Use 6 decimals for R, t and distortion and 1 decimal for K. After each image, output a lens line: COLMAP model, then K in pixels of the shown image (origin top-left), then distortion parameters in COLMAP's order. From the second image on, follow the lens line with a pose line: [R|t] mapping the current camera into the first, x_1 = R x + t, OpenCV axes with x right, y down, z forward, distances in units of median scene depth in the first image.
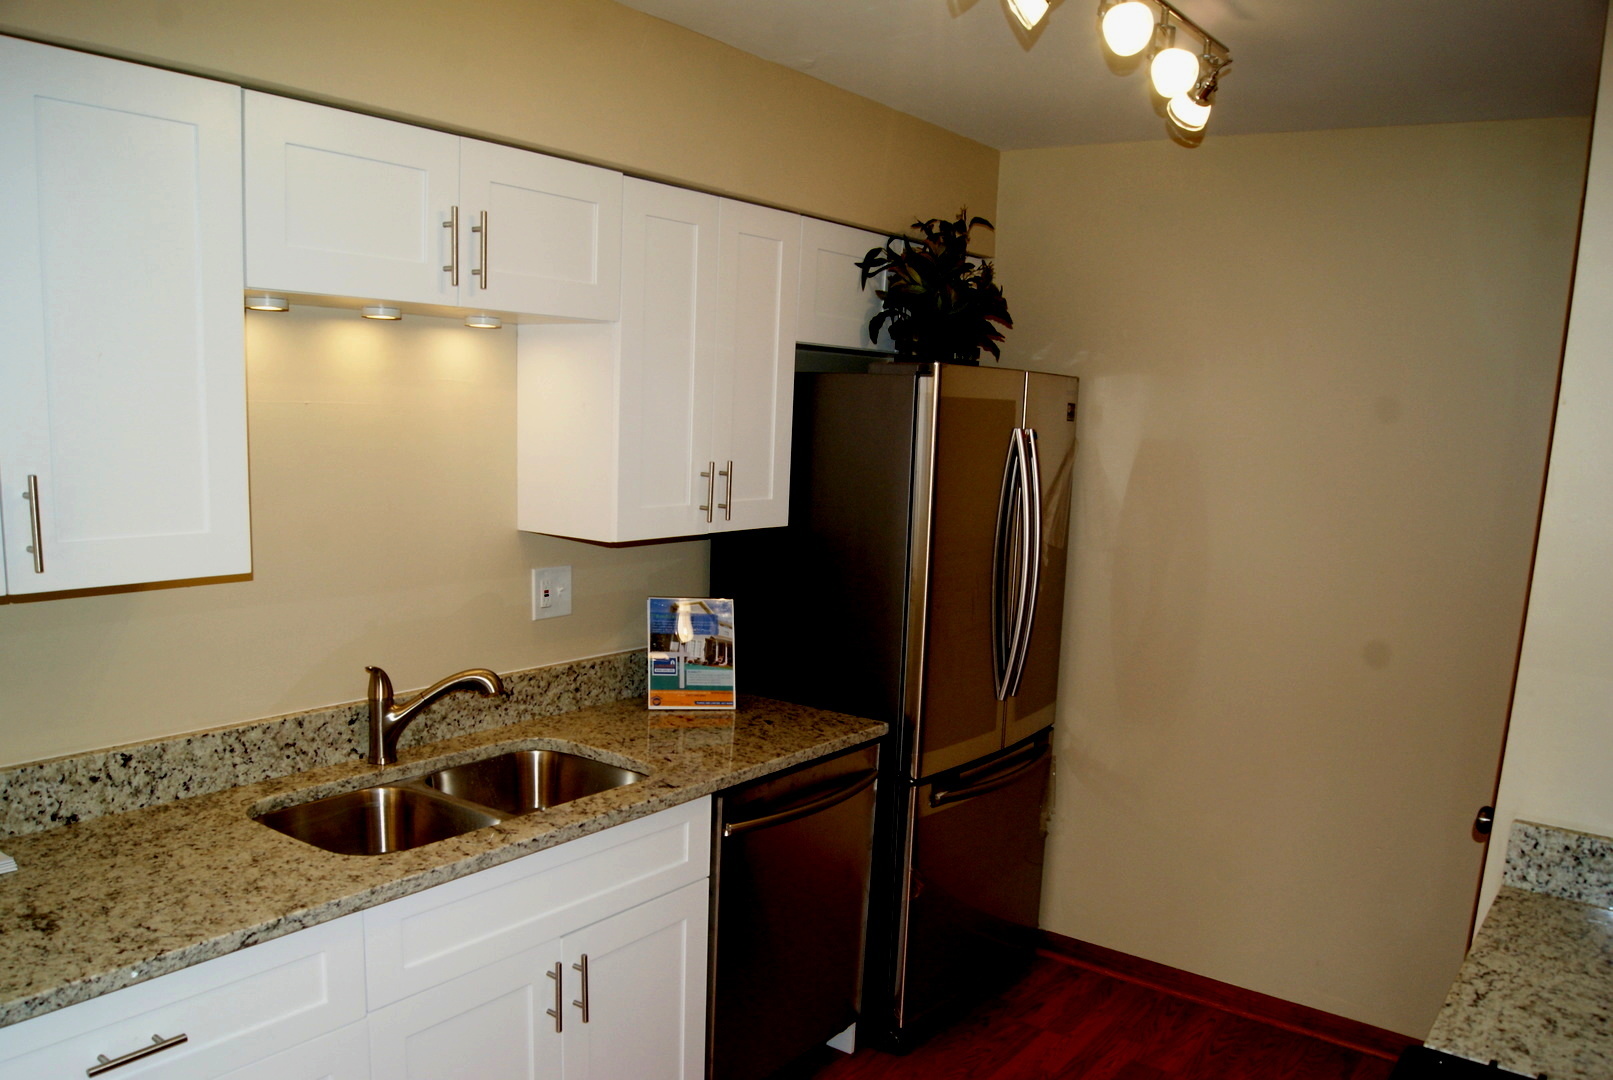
lens RADIAL K [[1257.0, 0, 800.5], [0, 1257.0, 667.3], [0, 0, 1]] dist [-0.094463, 0.029101]
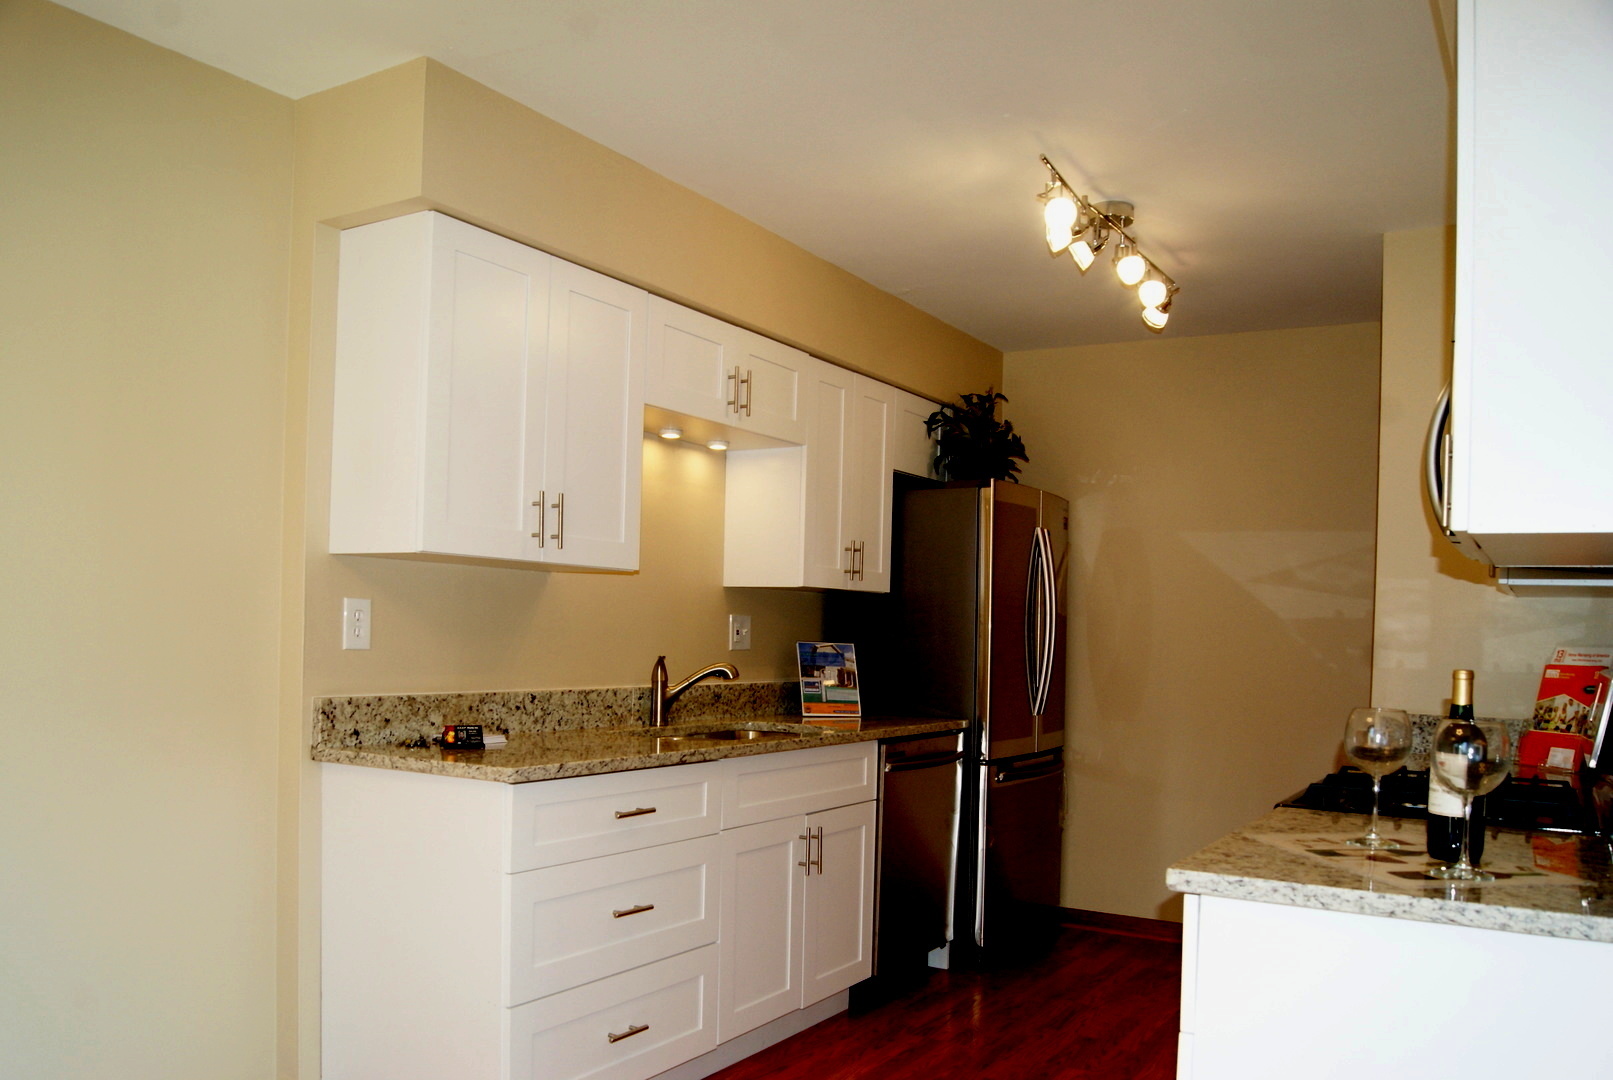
lens RADIAL K [[1257.0, 0, 800.5], [0, 1257.0, 667.3], [0, 0, 1]] dist [-0.094463, 0.029101]
pose [[0.996294, -0.019071, 0.083873, -0.293124], [0.033519, 0.984105, -0.174397, 0.276611], [-0.079214, 0.176562, 0.981097, -0.506139]]
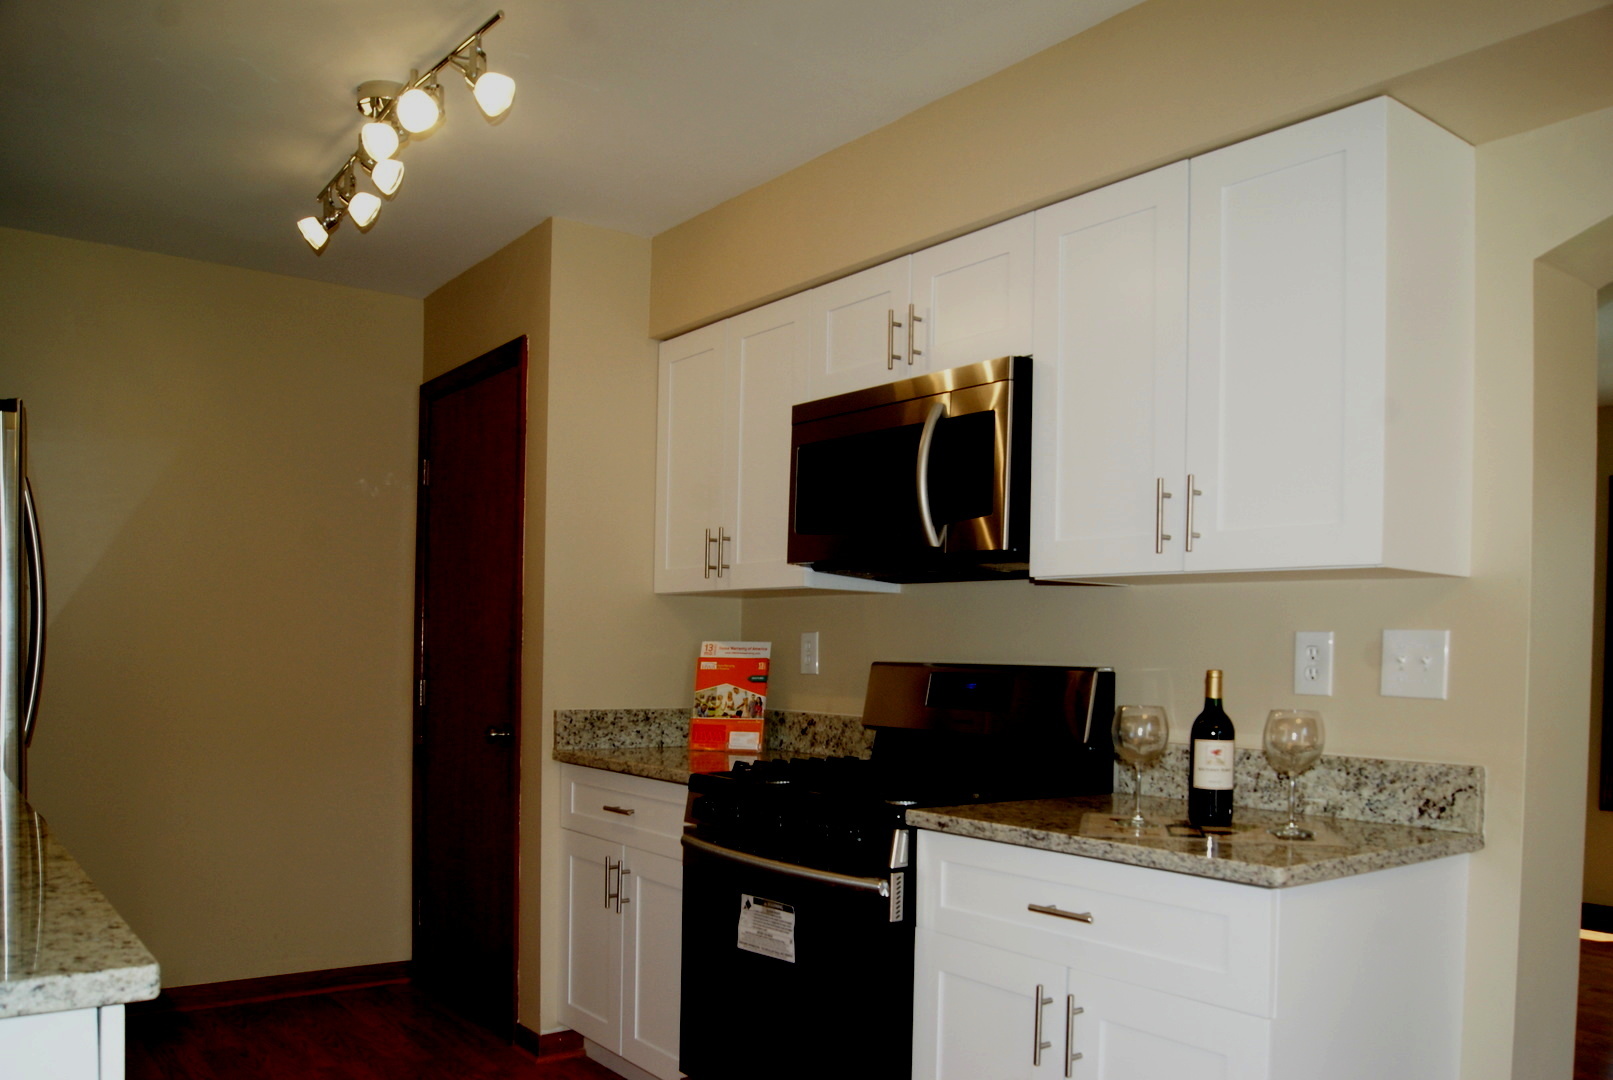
lens RADIAL K [[1263.8, 0, 804.4], [0, 1263.8, 666.4], [0, 0, 1]] dist [-0.091333, 0.025522]
pose [[0.281872, -0.048897, 0.958205, -0.774493], [0.191496, 0.981474, -0.006247, 0.118388], [-0.940147, 0.185253, 0.286014, 0.160959]]
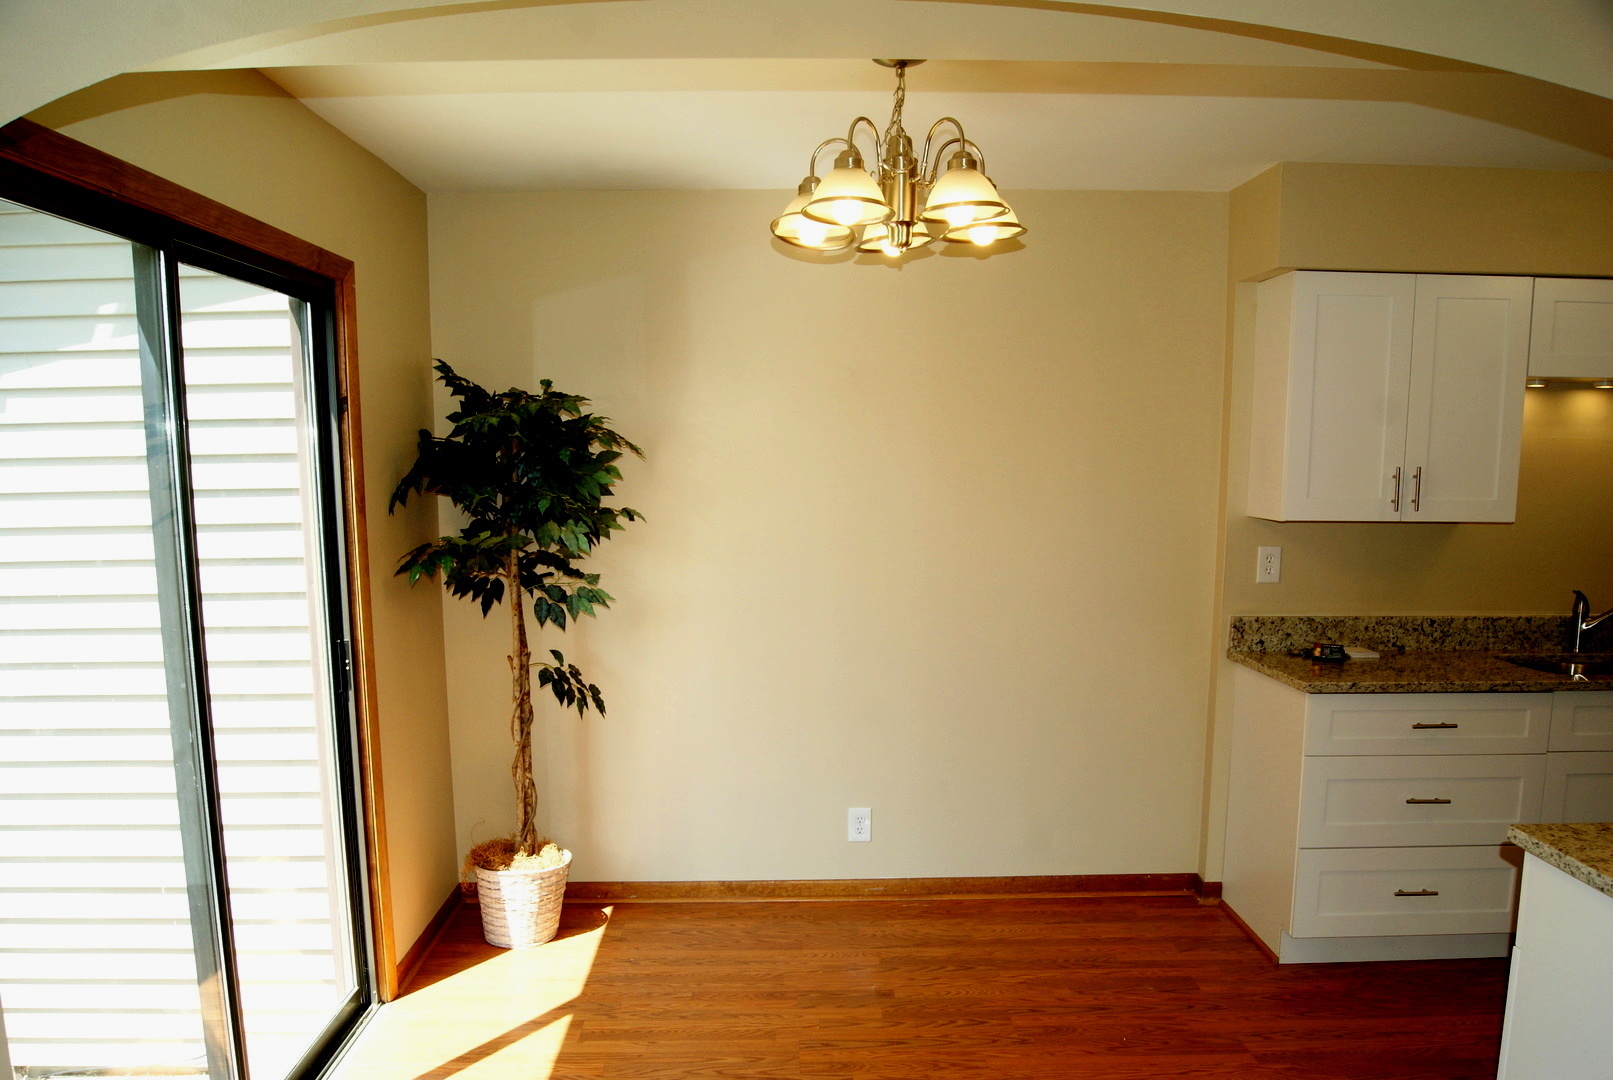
lens RADIAL K [[1257.0, 0, 800.5], [0, 1257.0, 667.3], [0, 0, 1]] dist [-0.094463, 0.029101]
pose [[0.605963, 0.087455, -0.790671, 0.320160], [-0.132916, 0.991097, 0.007757, 0.222409], [0.784310, 0.100392, 0.612192, -0.805265]]
